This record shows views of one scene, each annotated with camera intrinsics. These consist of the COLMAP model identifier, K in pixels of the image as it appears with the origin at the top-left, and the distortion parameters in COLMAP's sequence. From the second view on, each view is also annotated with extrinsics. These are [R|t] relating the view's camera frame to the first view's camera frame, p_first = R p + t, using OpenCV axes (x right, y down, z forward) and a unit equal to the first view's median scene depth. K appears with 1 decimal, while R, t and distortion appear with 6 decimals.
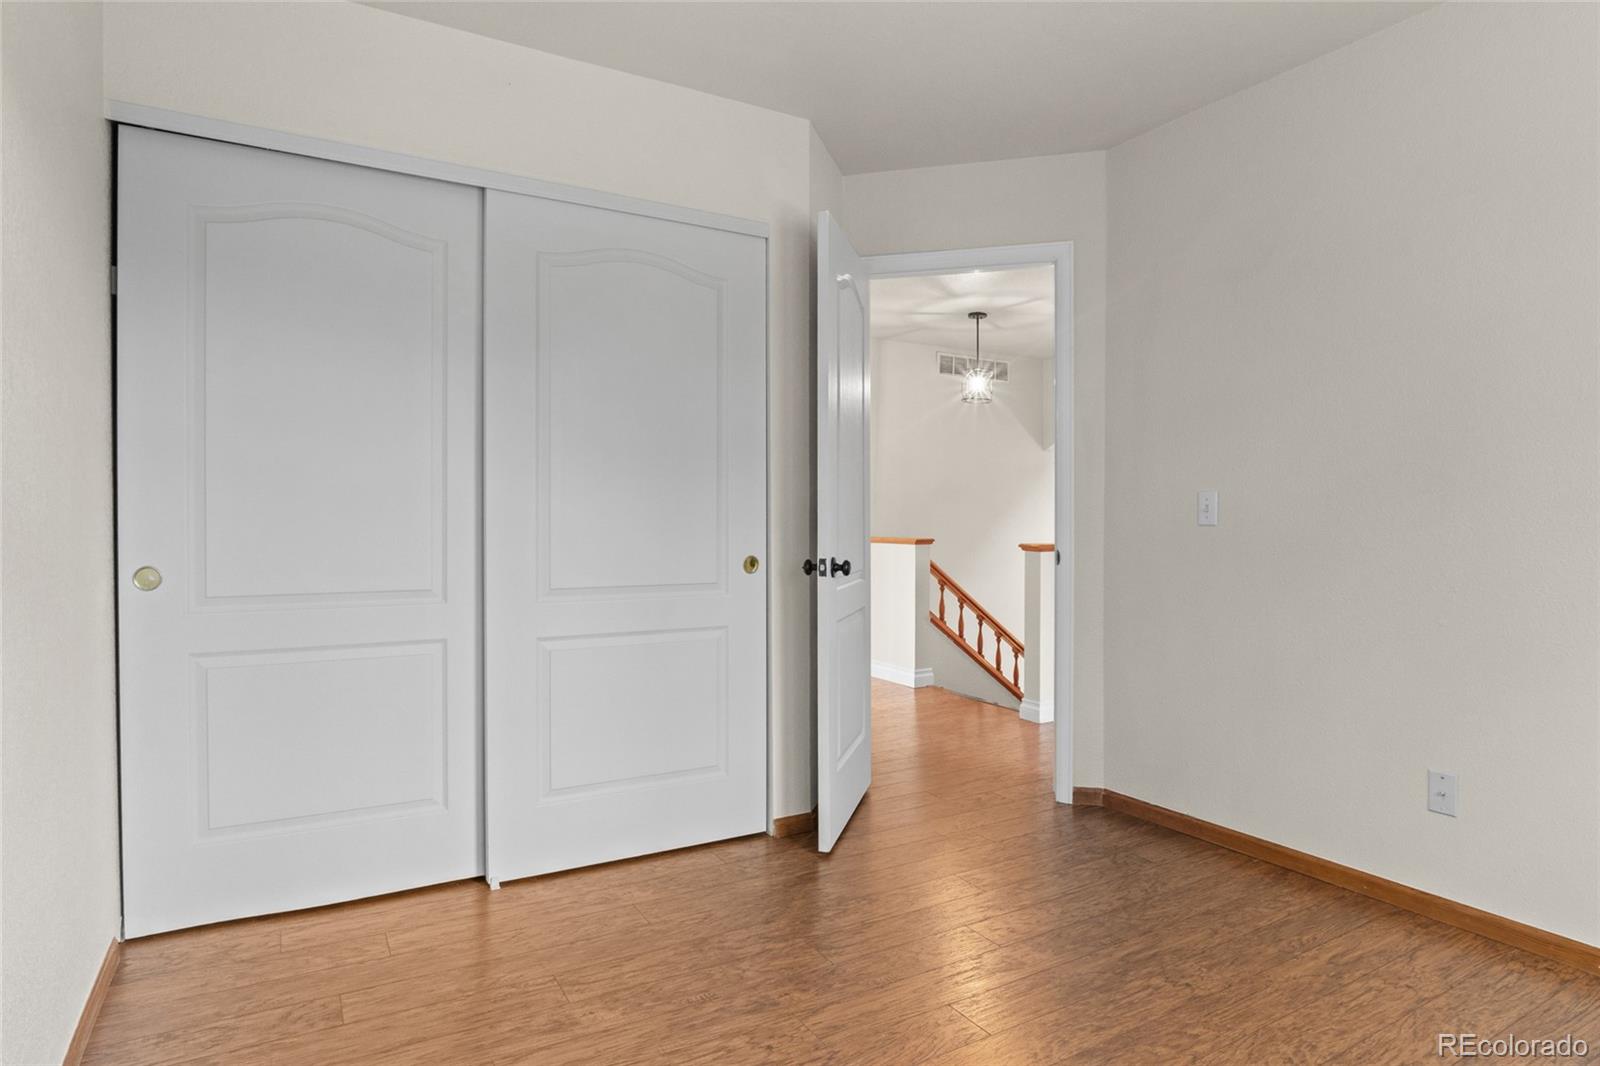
lens RADIAL K [[867.9, 0, 807.4], [0, 867.9, 534.4], [0, 0, 1]] dist [-0.032760, 0.004528]
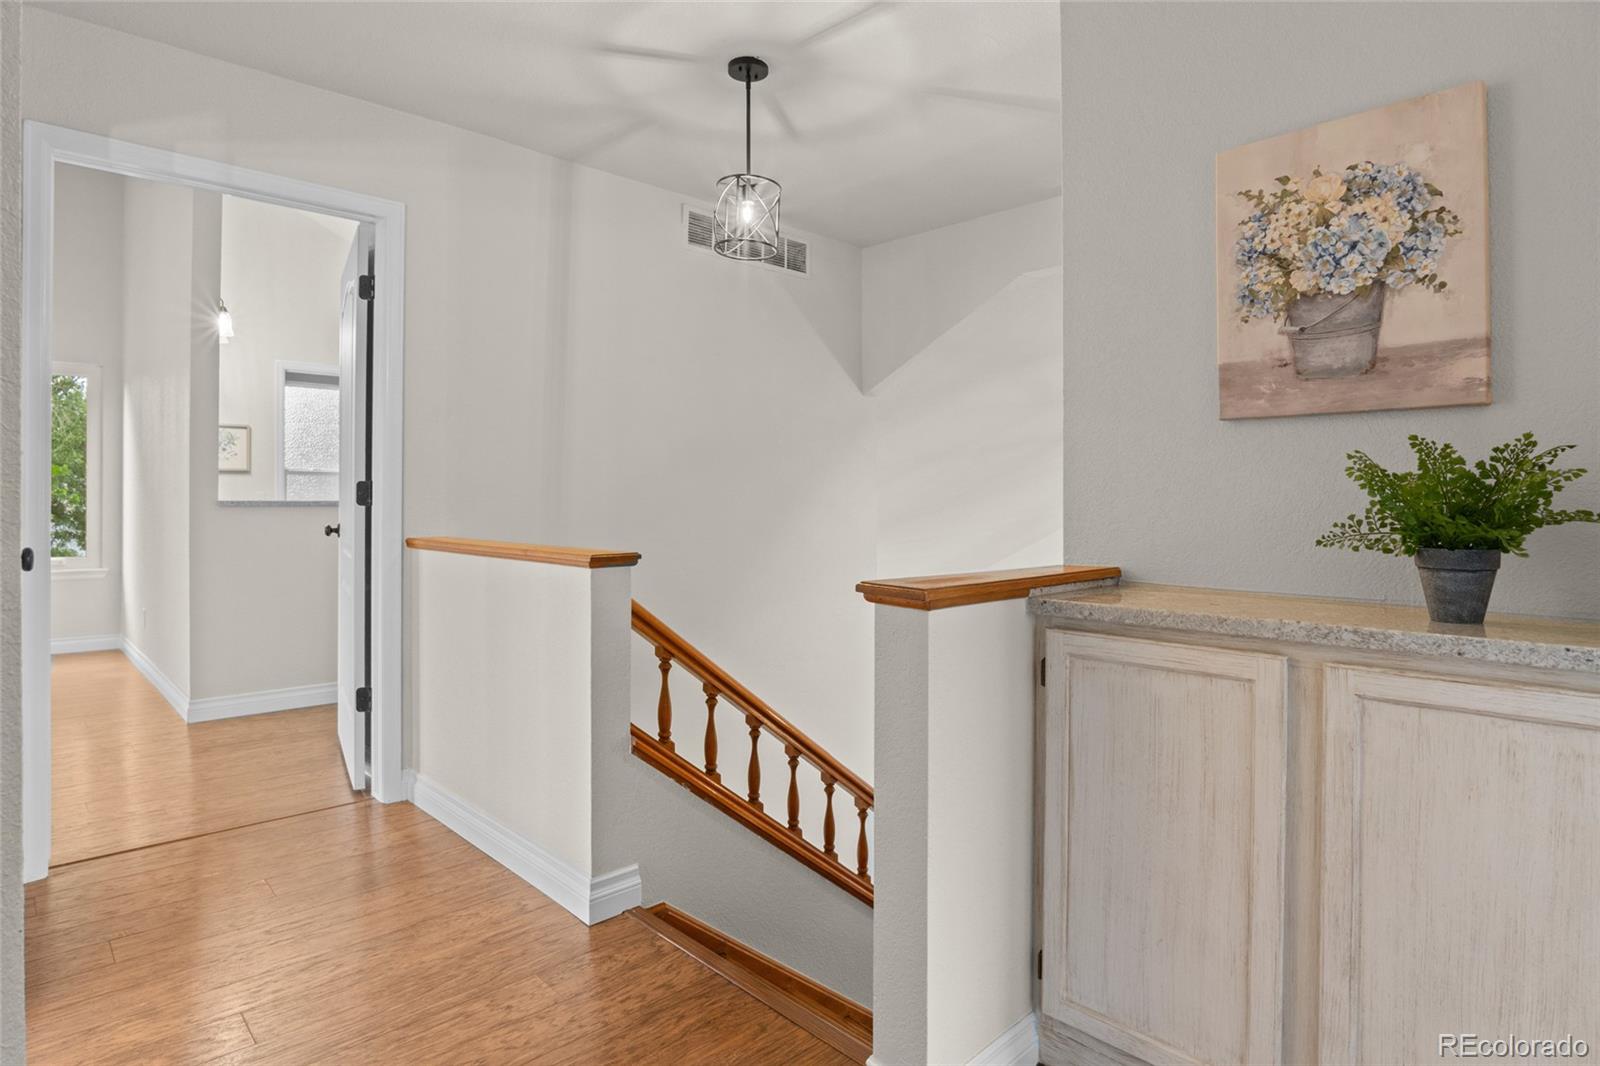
lens RADIAL K [[867.9, 0, 795.9], [0, 867.9, 522.4], [0, 0, 1]] dist [-0.032760, 0.004528]
pose [[0.974950, -0.004871, 0.222372, 0.123729], [0.004093, 0.999984, 0.003959, -0.009997], [-0.222388, -0.002950, 0.974954, 0.568512]]
